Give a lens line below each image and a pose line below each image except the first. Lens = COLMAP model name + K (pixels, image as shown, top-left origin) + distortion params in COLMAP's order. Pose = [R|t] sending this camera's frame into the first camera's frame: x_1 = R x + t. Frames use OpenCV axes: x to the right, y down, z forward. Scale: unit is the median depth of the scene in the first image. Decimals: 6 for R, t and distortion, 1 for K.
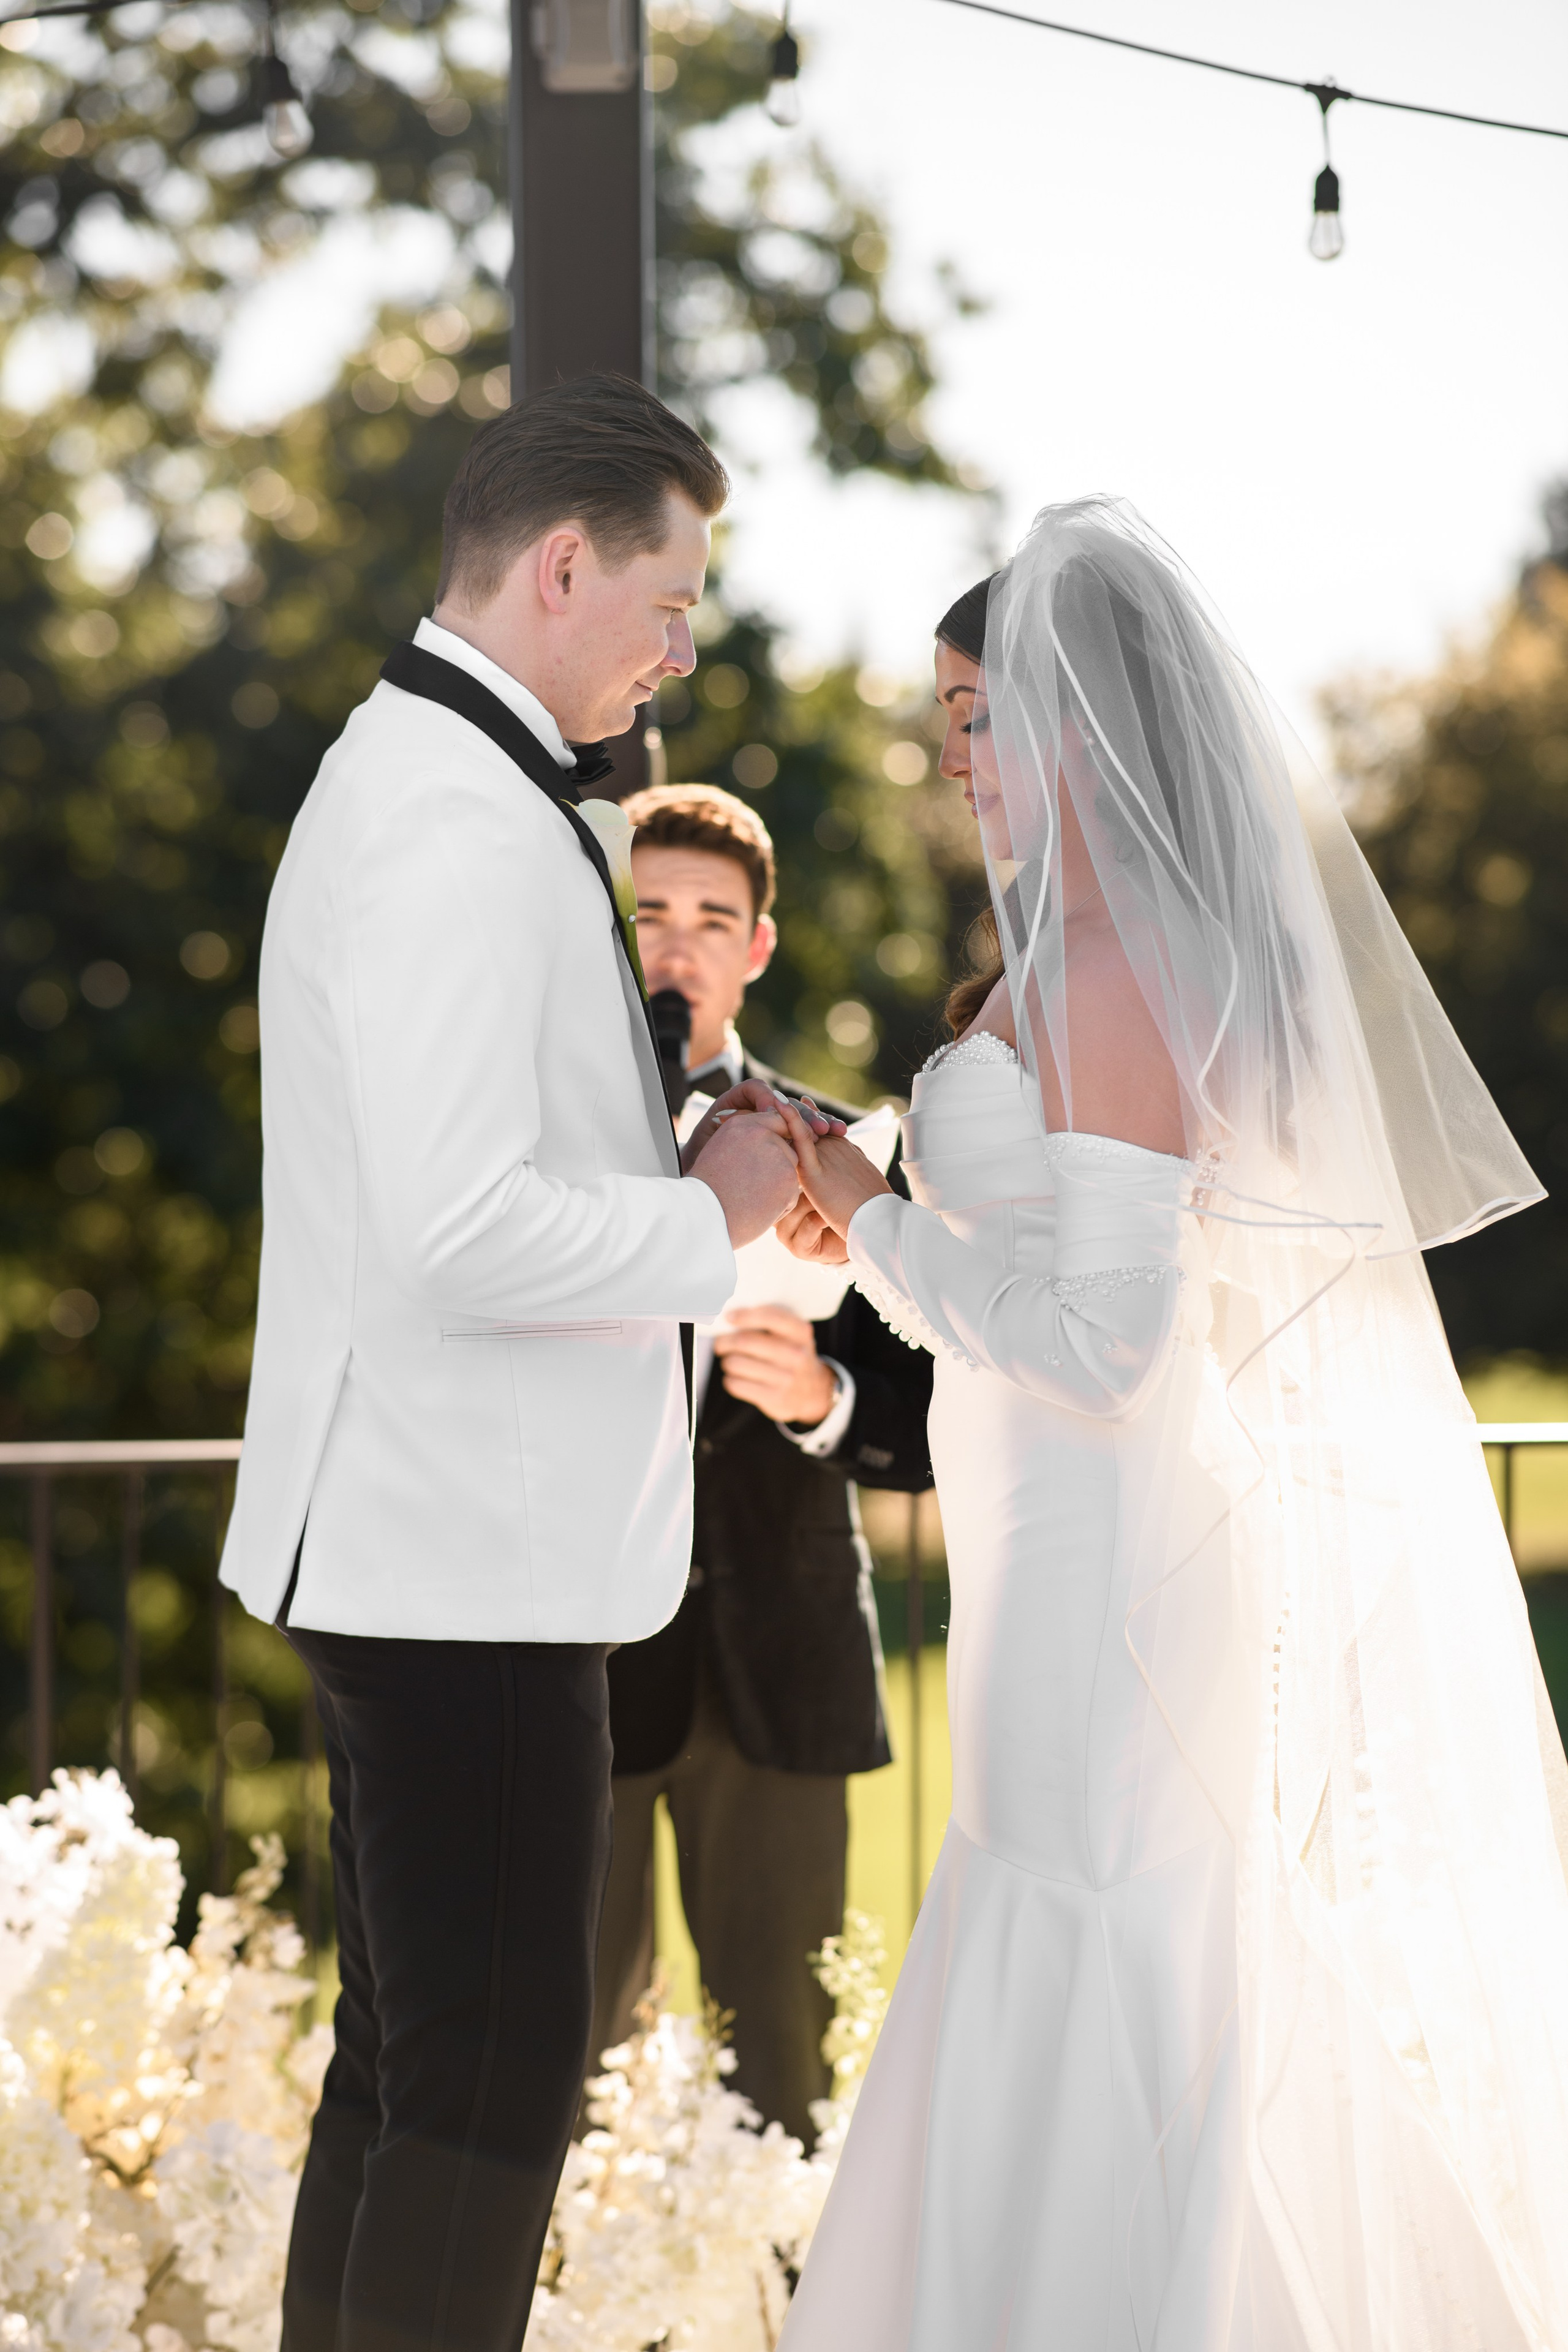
lens RADIAL K [[6812.9, 0, 885.6], [0, 6812.9, 1171.7], [0, 0, 1]] dist [0.206763, 0.573755]
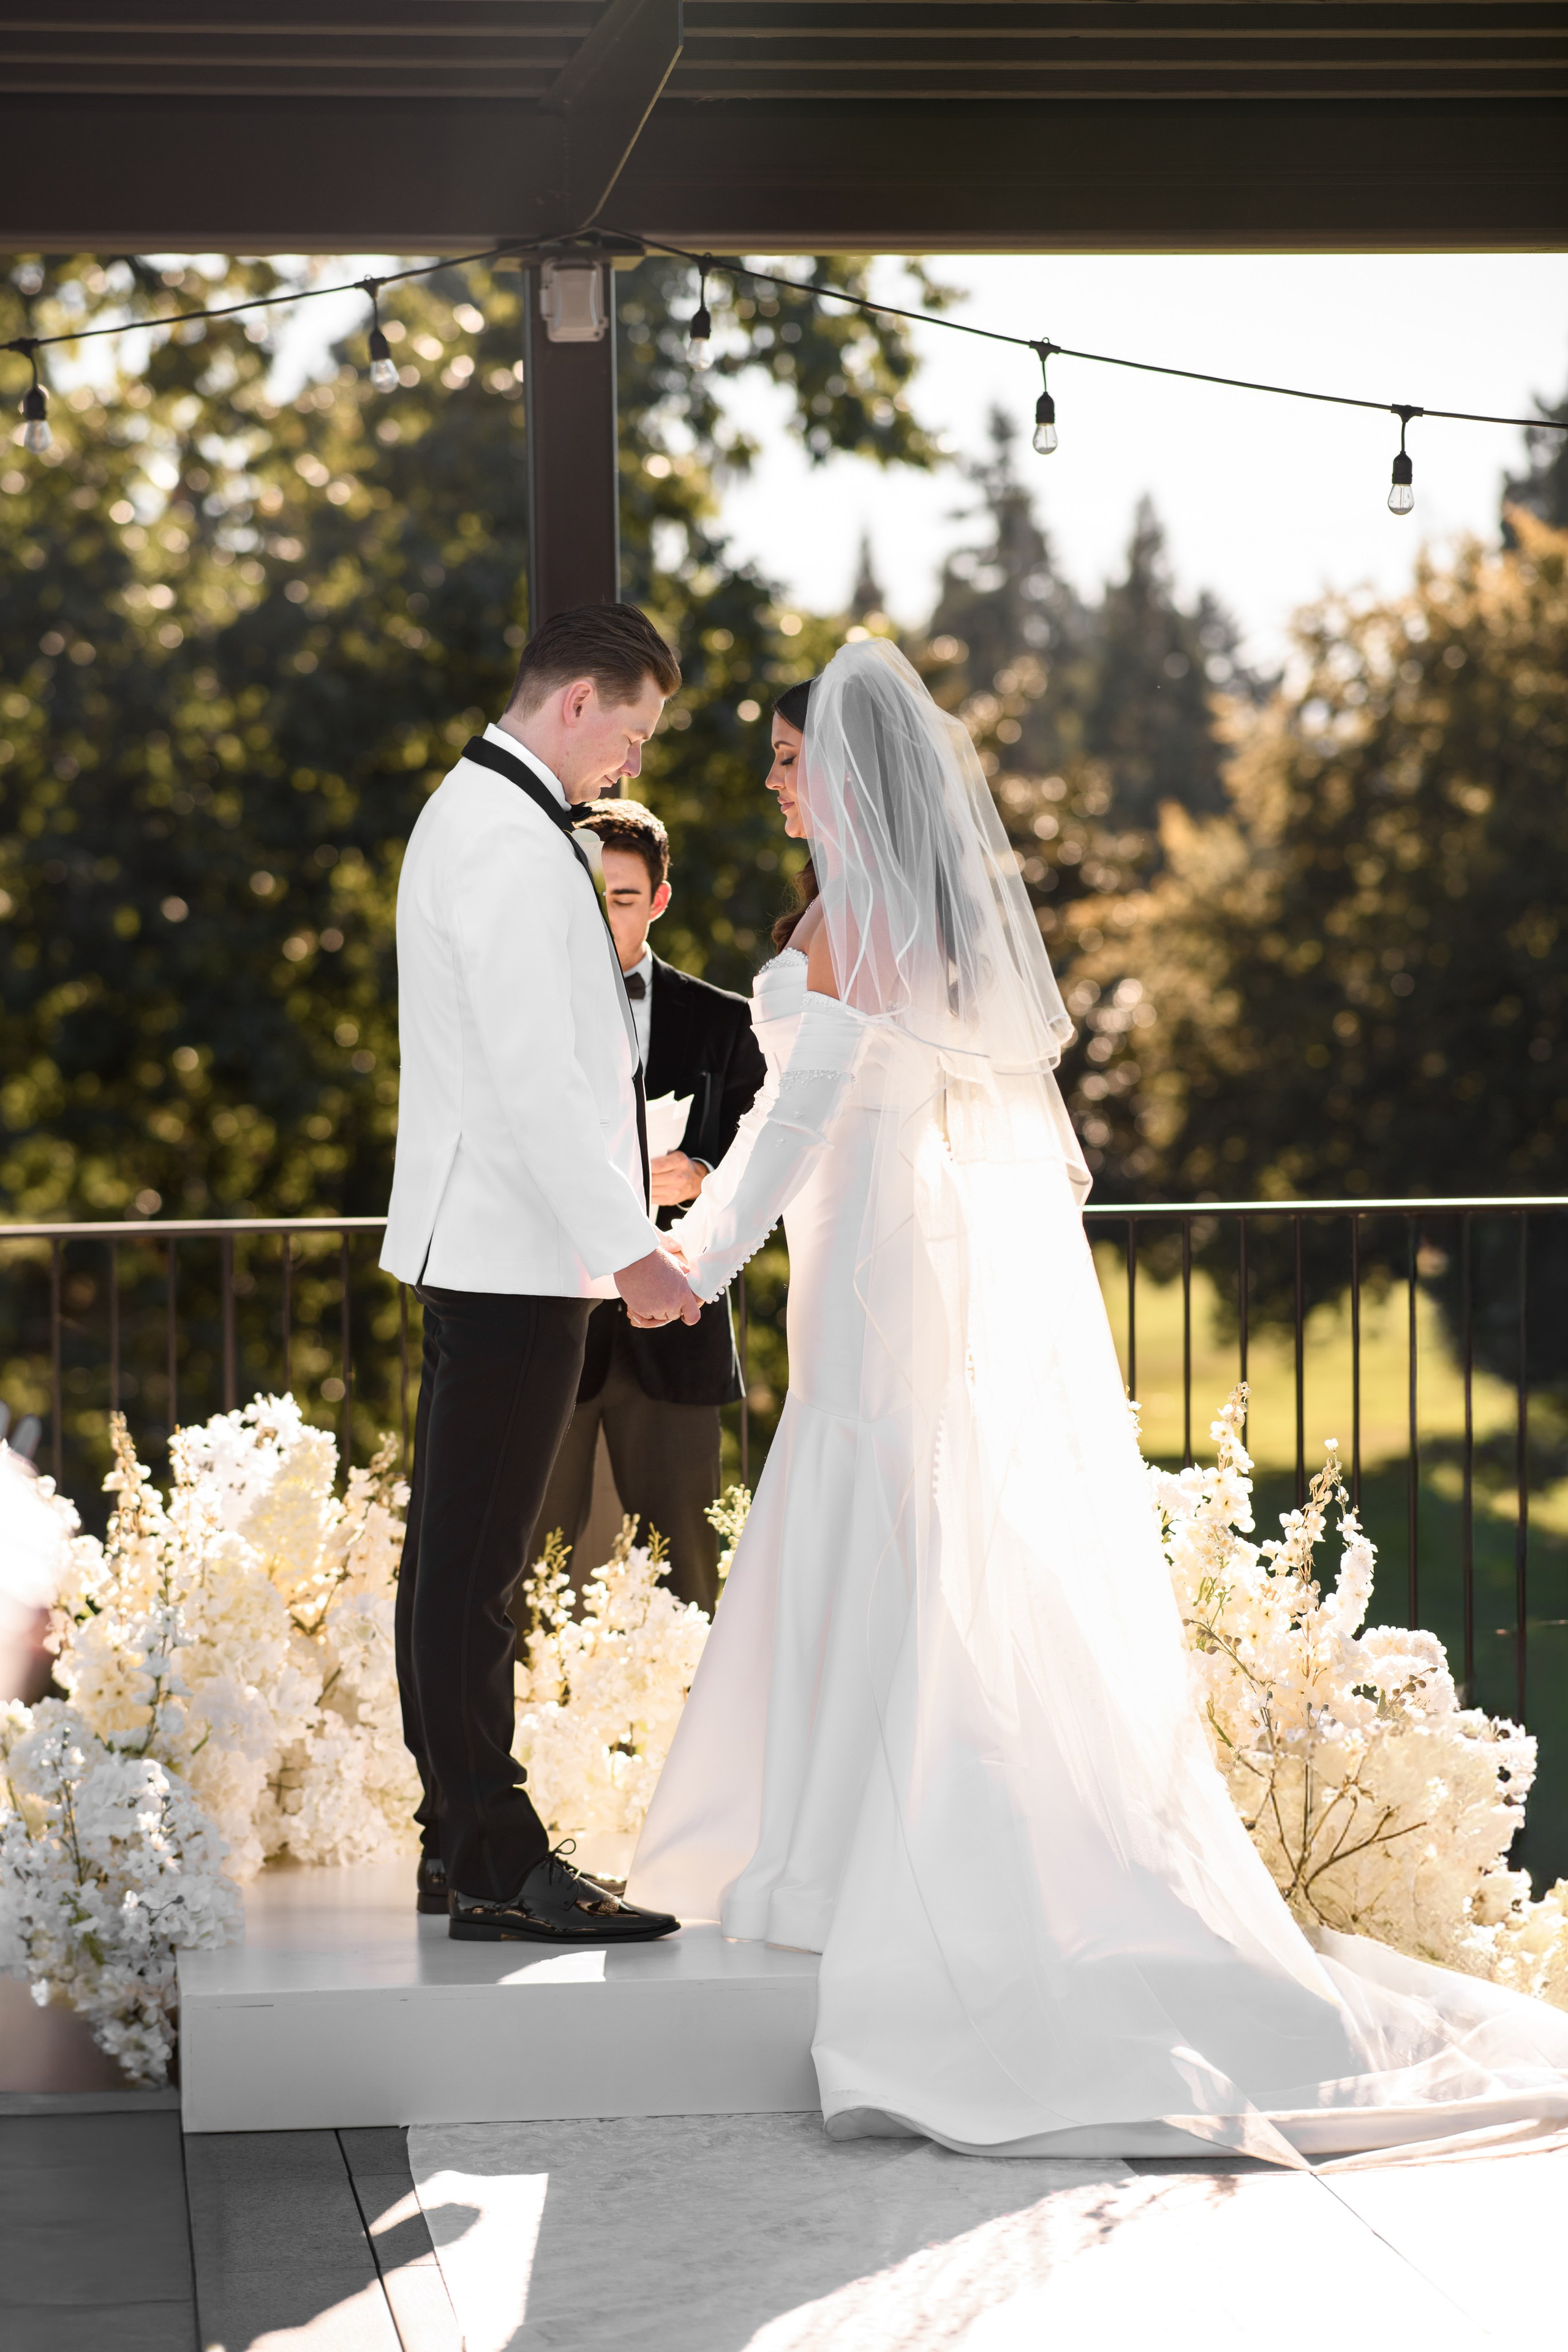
lens RADIAL K [[6812.9, 0, 885.6], [0, 6812.9, 1171.7], [0, 0, 1]] dist [0.206763, 0.573755]
pose [[0.999968, -0.006976, -0.003969, 0.038462], [0.007025, 0.999896, 0.012611, 0.013454], [0.003881, -0.012639, 0.999913, -0.669379]]
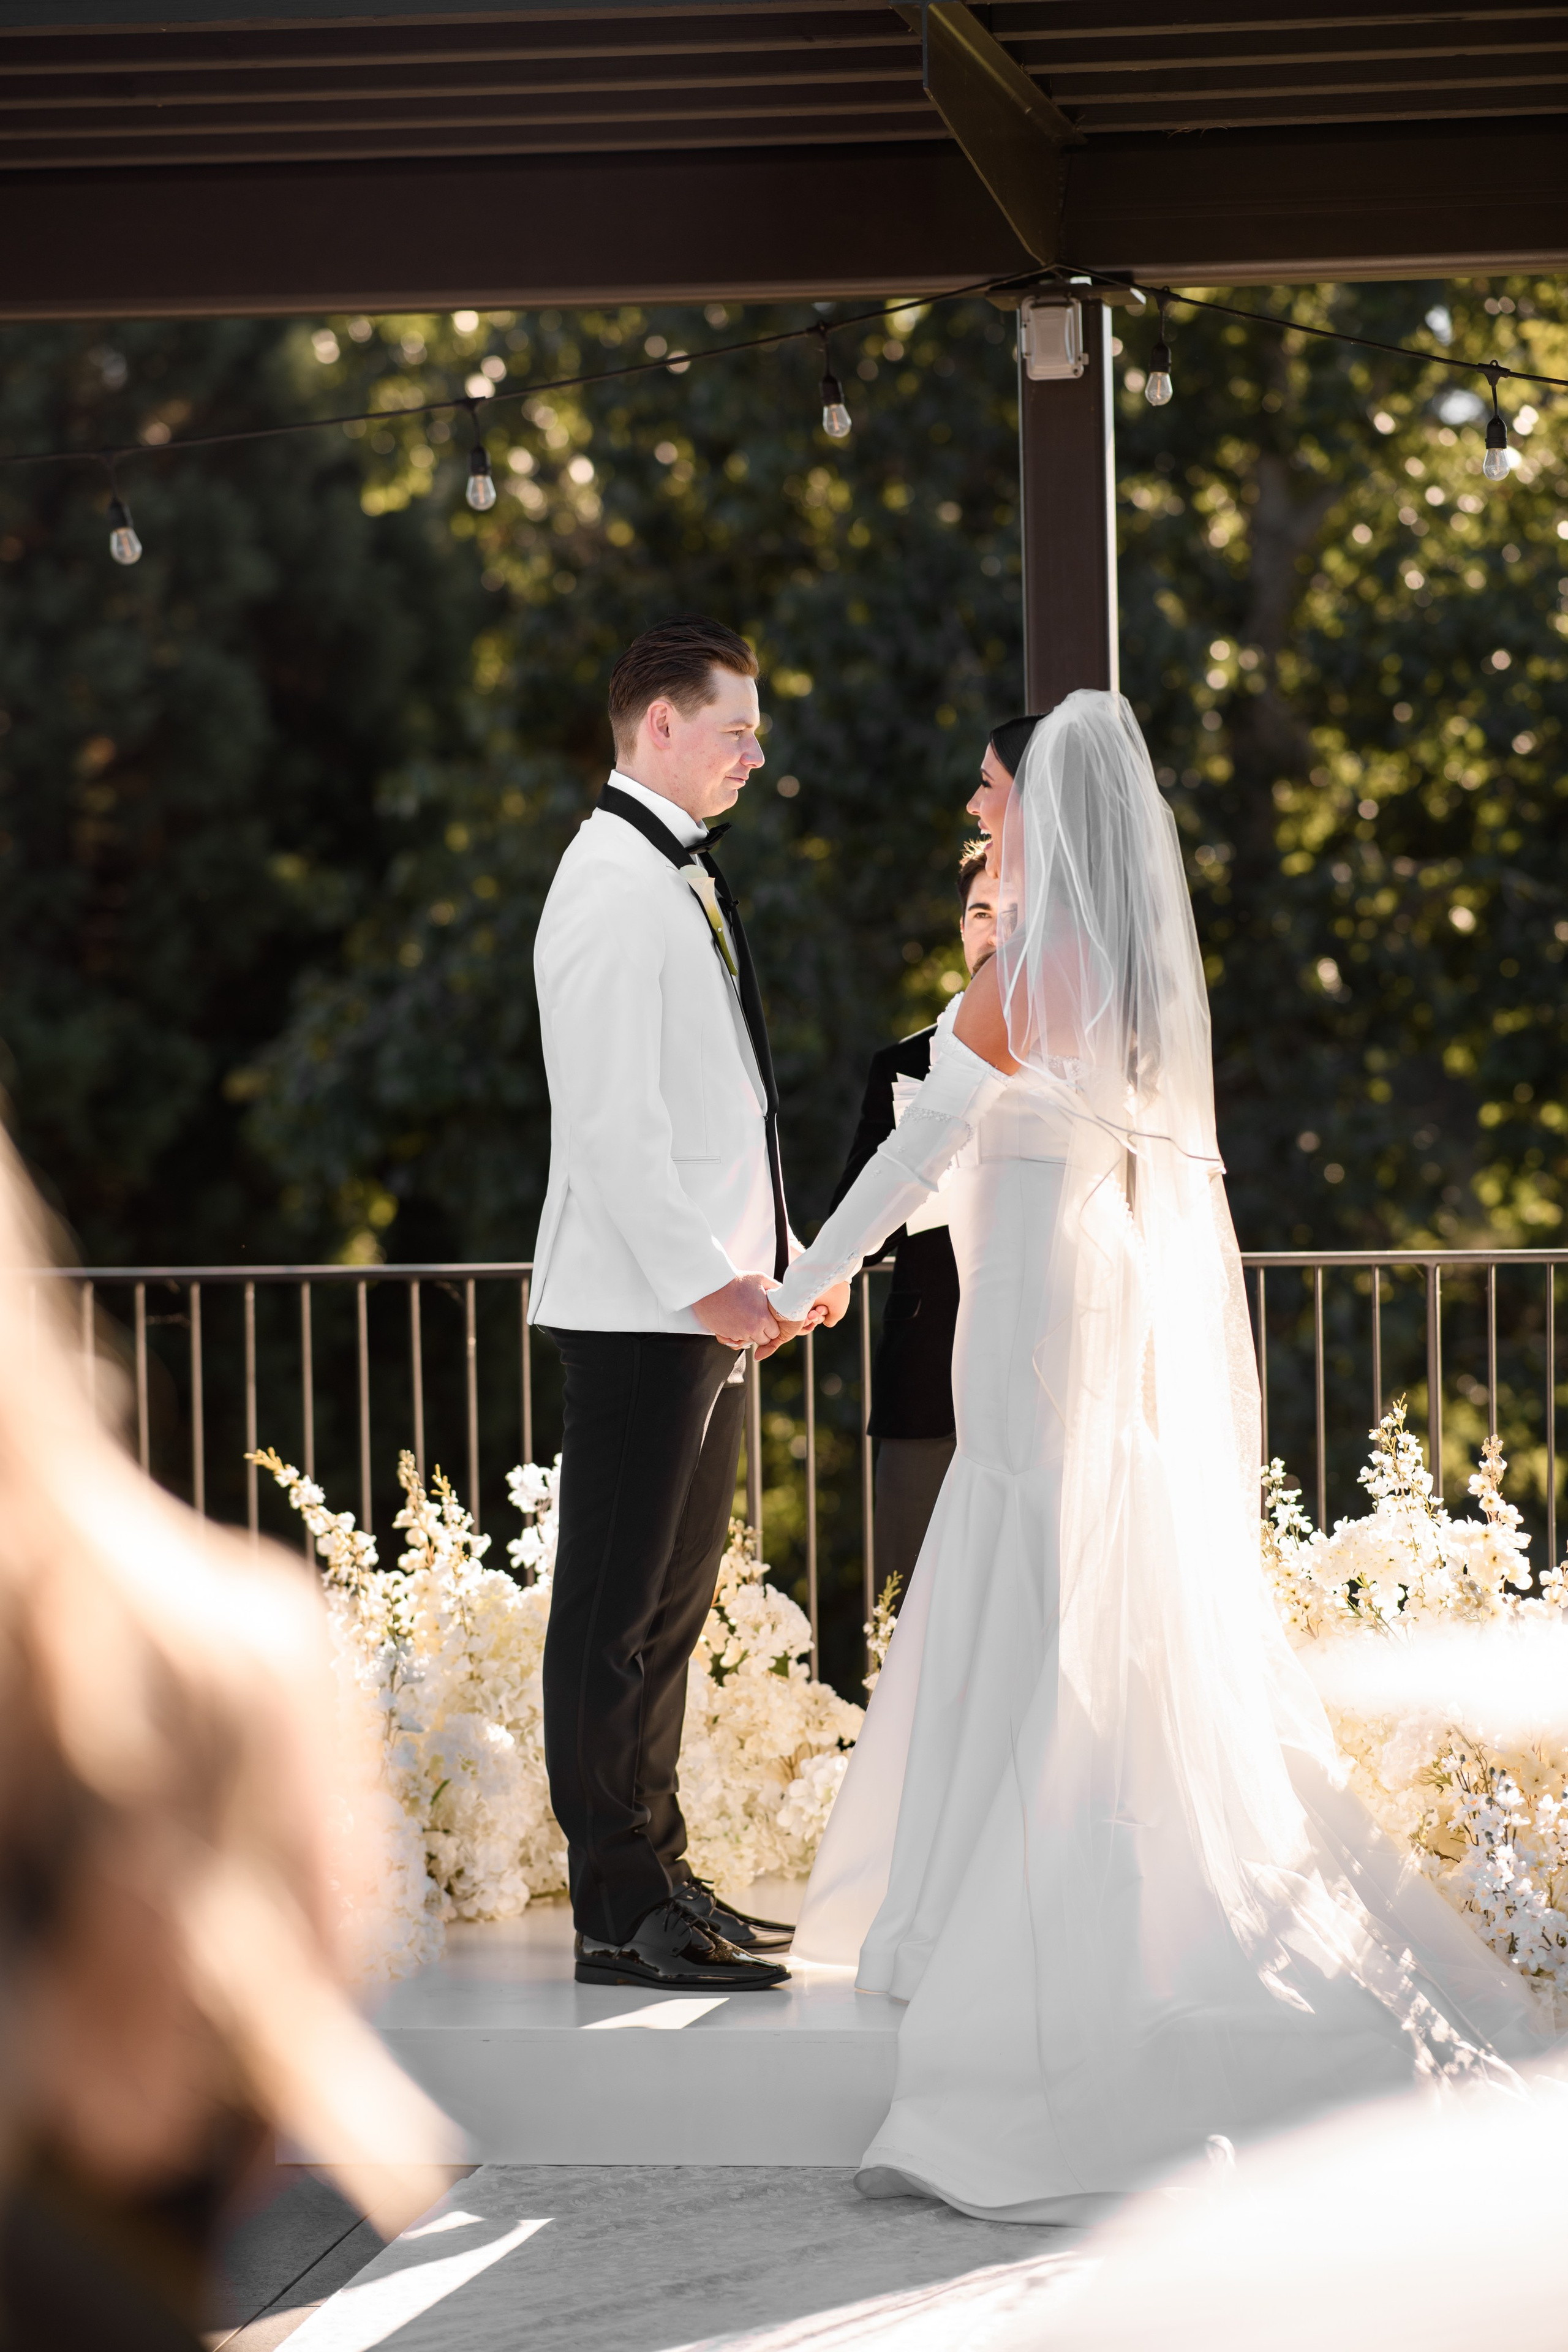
lens RADIAL K [[6812.9, 0, 885.6], [0, 6812.9, 1171.7], [0, 0, 1]] dist [0.206763, 0.573755]
pose [[0.962483, -0.006259, -0.271271, 0.409394], [0.009112, 0.999916, 0.009259, 0.007925], [0.271190, -0.011383, 0.962459, -0.605767]]
